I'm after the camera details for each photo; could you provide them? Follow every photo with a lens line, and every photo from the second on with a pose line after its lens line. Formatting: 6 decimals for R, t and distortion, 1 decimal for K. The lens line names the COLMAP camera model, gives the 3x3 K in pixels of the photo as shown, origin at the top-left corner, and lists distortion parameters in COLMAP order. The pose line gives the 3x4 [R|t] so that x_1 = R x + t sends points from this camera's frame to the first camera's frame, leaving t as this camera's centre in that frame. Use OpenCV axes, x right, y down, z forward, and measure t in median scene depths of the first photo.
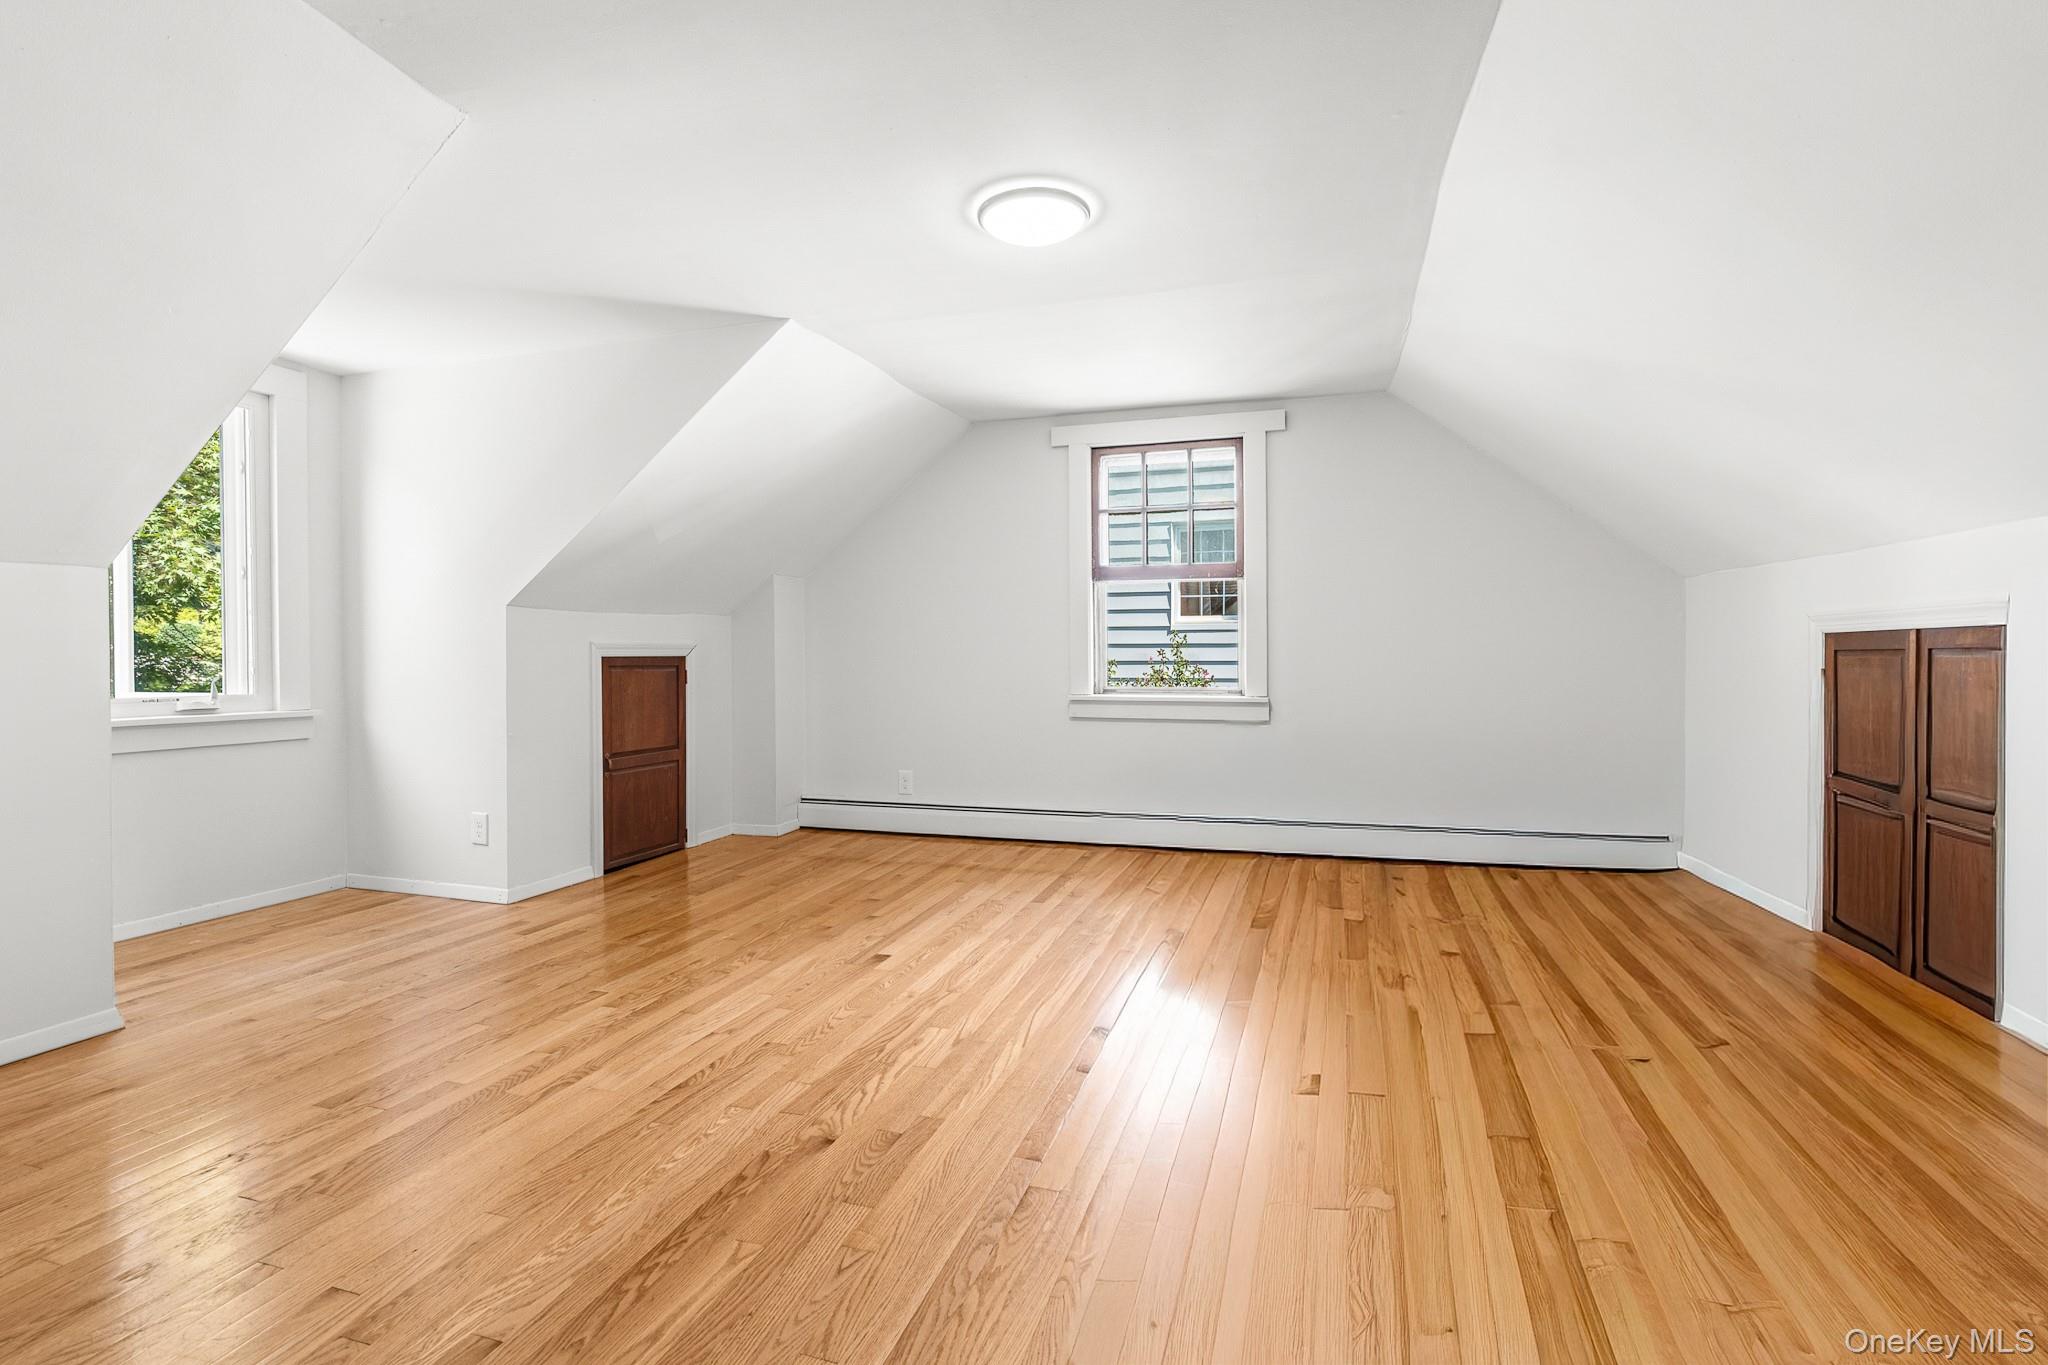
lens RADIAL K [[986.6, 0, 1023.4], [0, 986.6, 638.6], [0, 0, 1]] dist [-0.003960, -0.000846]
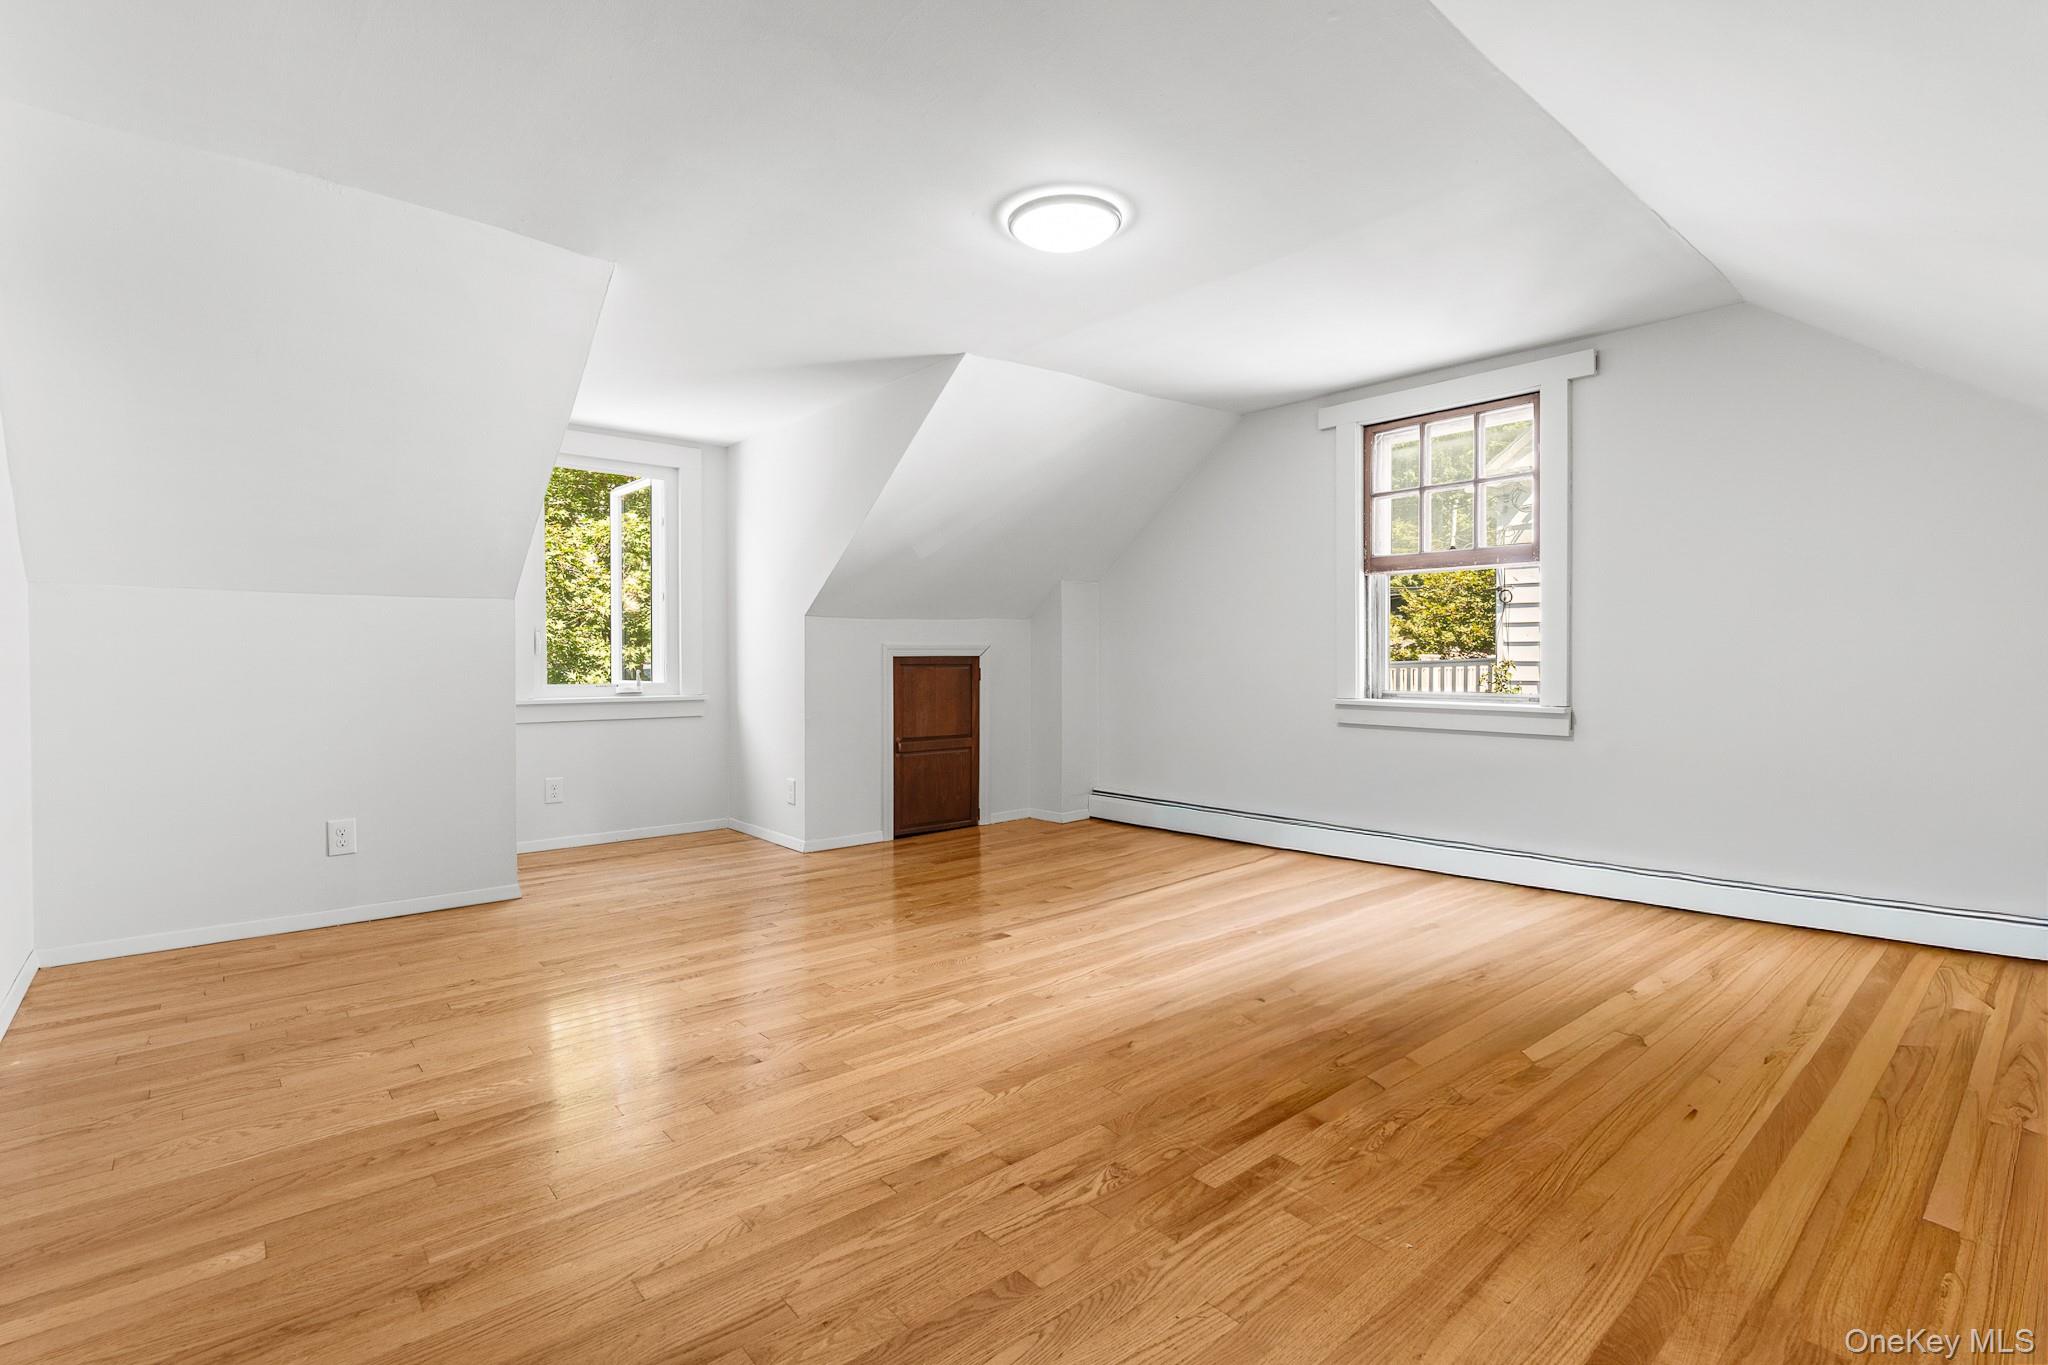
lens RADIAL K [[973.5, 0, 973.7], [0, 973.5, 638.9], [0, 0, 1]] dist [-0.005591, -0.000309]
pose [[0.837433, -0.008435, -0.546475, 0.288514], [0.009061, 0.999958, -0.001549, 0.000063], [0.546465, -0.003655, 0.837474, 0.066171]]
